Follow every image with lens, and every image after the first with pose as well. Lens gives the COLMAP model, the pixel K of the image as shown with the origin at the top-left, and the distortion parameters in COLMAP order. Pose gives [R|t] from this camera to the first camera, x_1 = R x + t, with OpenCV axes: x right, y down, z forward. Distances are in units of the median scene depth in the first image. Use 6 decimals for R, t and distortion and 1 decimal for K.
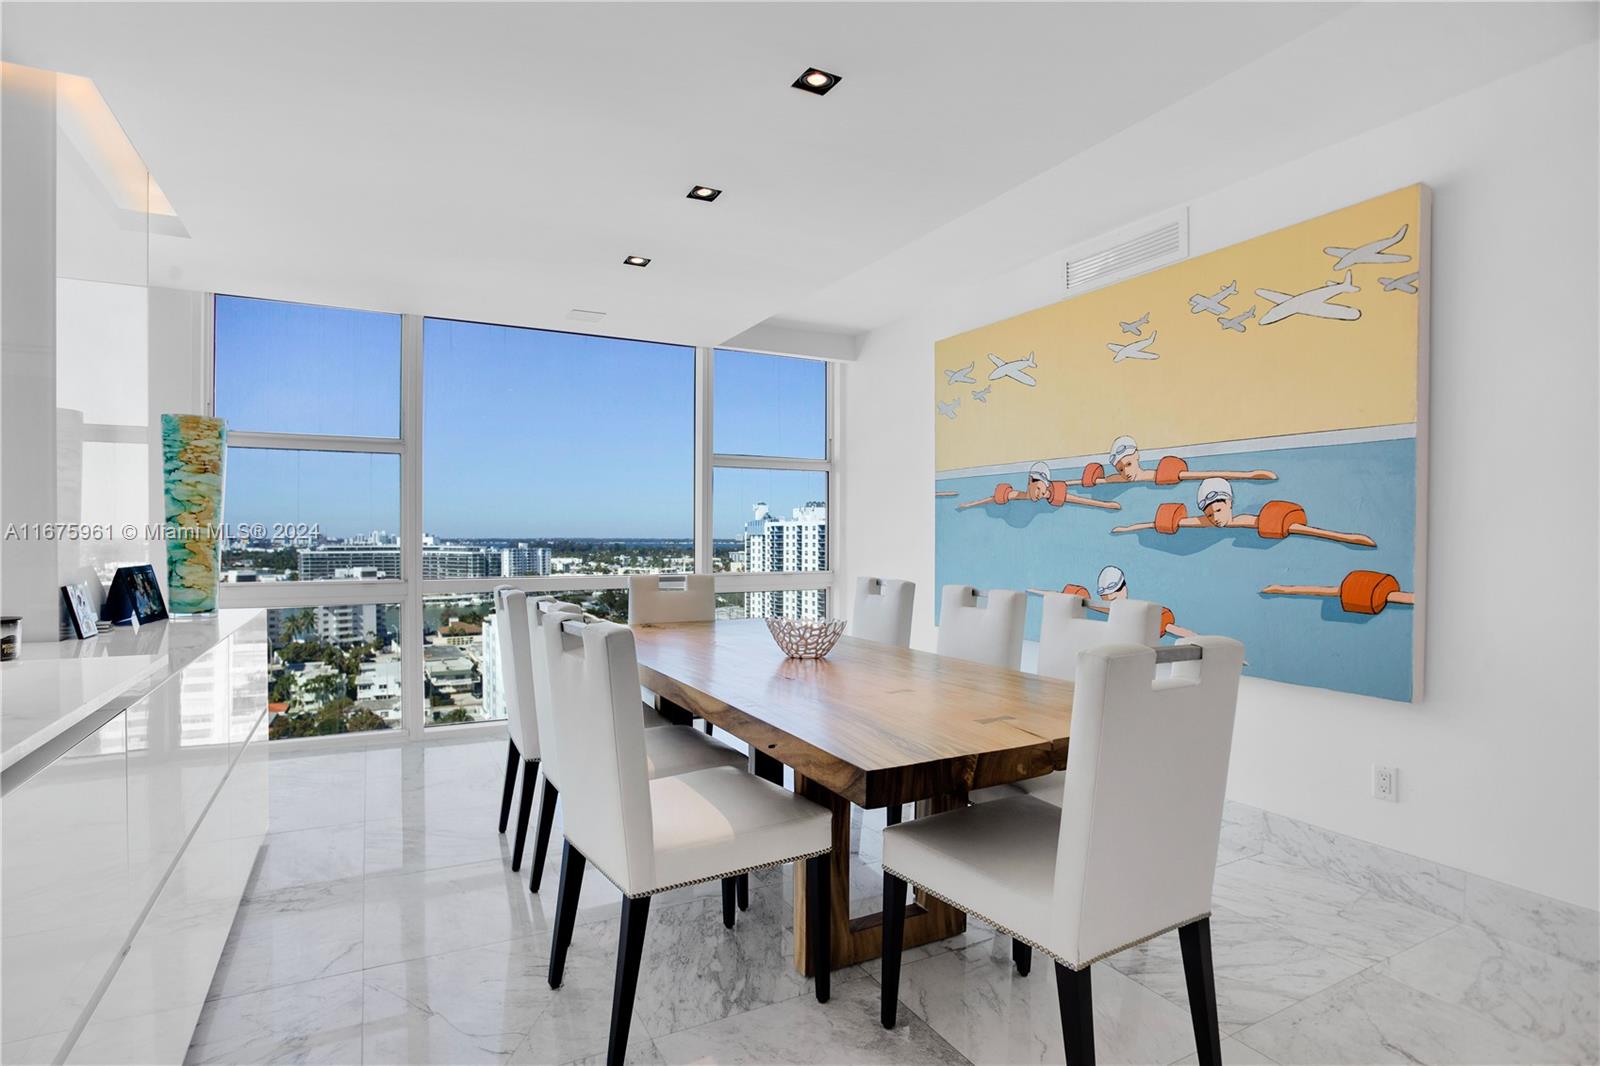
lens RADIAL K [[770.8, 0, 789.5], [0, 770.8, 545.0], [0, 0, 1]] dist [-0.025297, 0.003260]
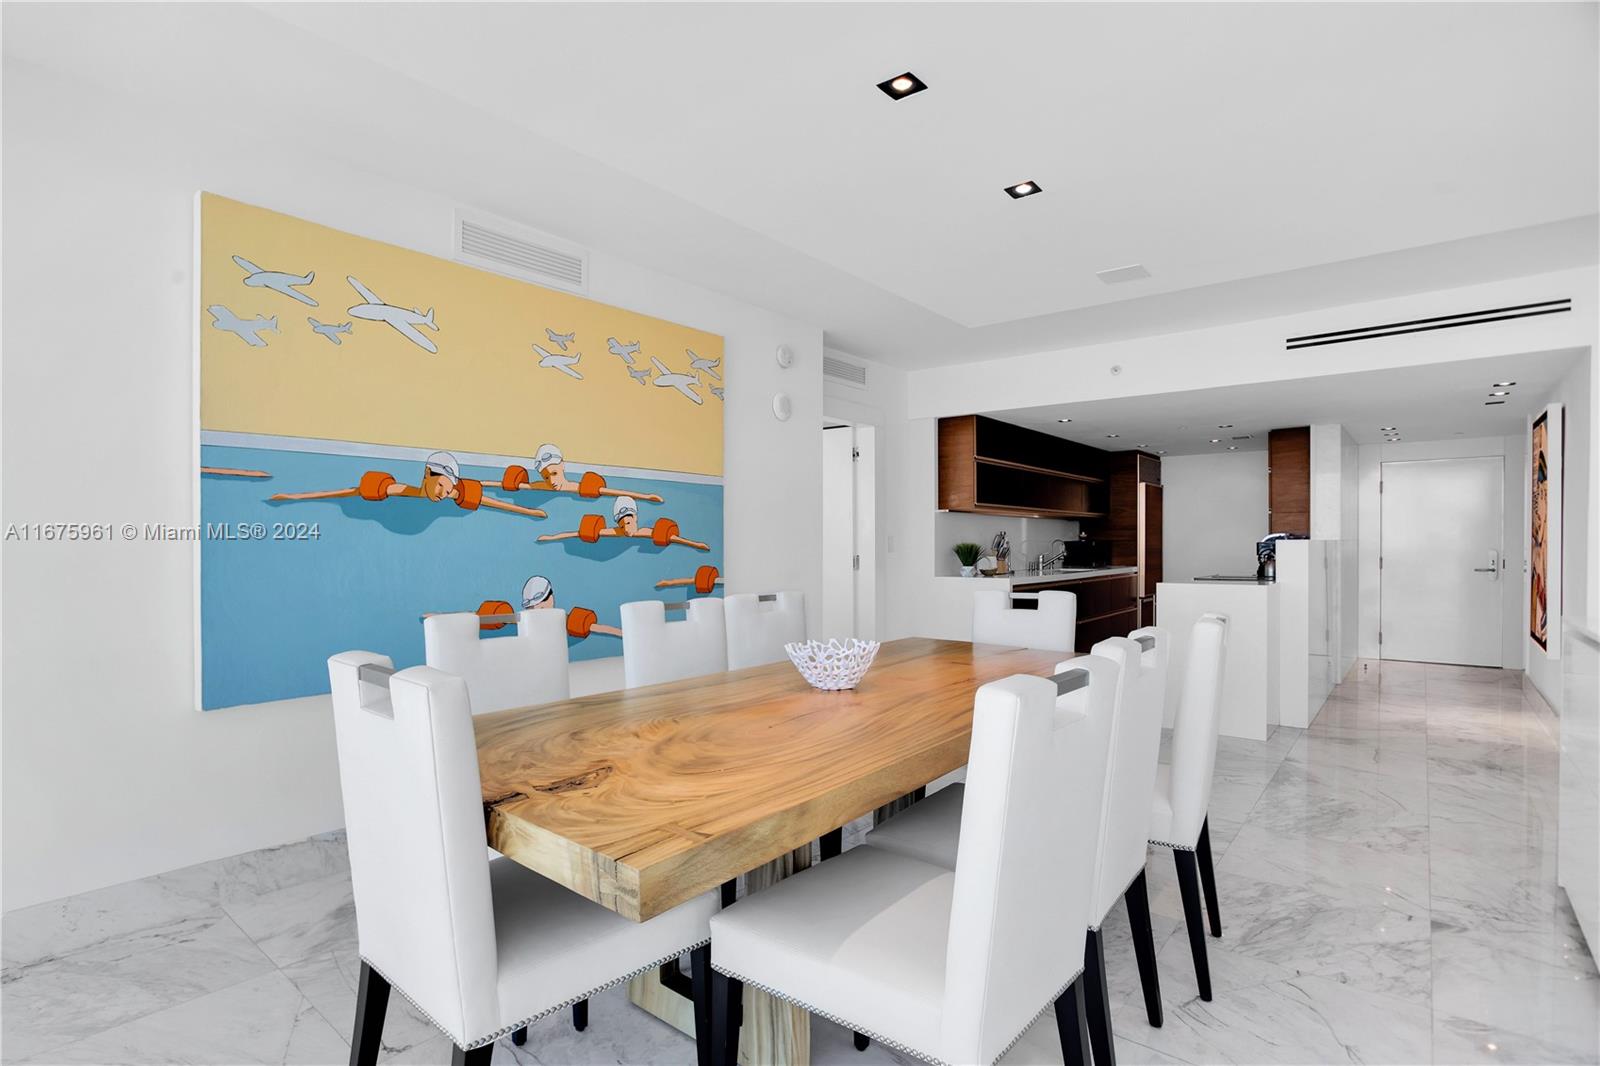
lens RADIAL K [[770.8, 0, 794.1], [0, 770.8, 538.4], [0, 0, 1]] dist [-0.025297, 0.003260]
pose [[-0.350422, -0.000266, 0.936592, -0.616859], [0.009643, 0.999946, 0.003892, -0.020894], [-0.936542, 0.010395, -0.350400, 1.067671]]
